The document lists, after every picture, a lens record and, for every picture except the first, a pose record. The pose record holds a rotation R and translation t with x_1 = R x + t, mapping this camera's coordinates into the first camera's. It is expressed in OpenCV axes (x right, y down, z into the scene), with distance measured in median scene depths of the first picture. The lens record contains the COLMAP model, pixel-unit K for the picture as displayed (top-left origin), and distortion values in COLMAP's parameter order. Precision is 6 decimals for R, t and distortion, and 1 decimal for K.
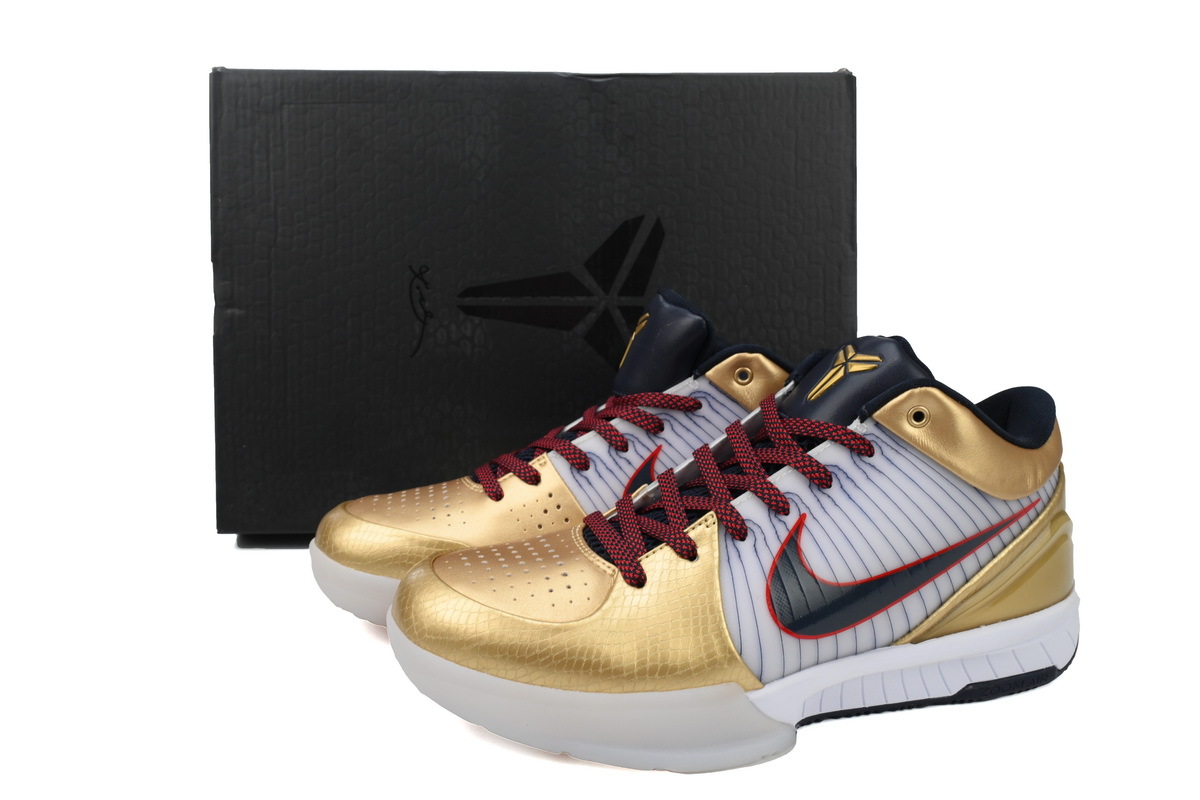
lens RADIAL K [[1105.2, 0, 598.1], [0, 1105.2, 401.5], [0, 0, 1]] dist [-0.002293, -0.000440]
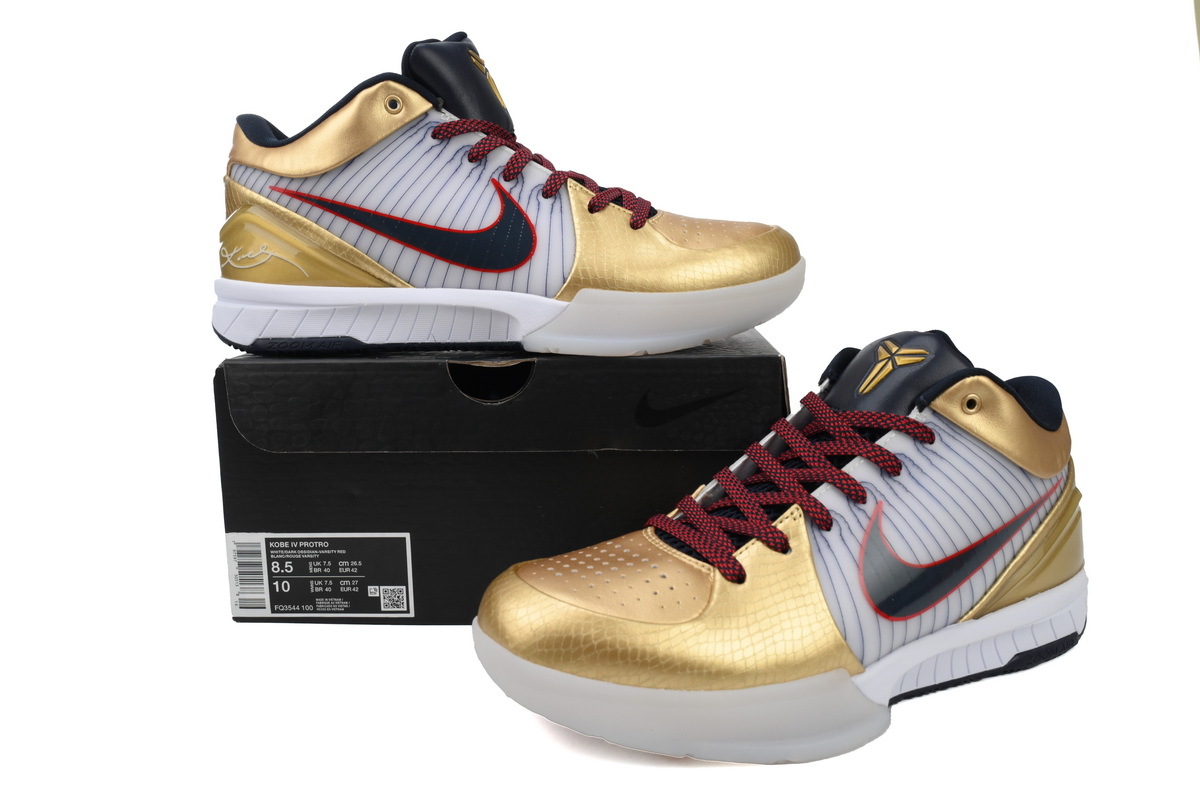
lens RADIAL K [[1105.2, 0, 599.6], [0, 1105.2, 397.1], [0, 0, 1]] dist [-0.002293, -0.000440]
pose [[0.977304, -0.039322, 0.208158, -0.280634], [0.045485, 0.998655, -0.024904, 0.017484], [-0.206899, 0.033807, 0.977778, 0.035408]]
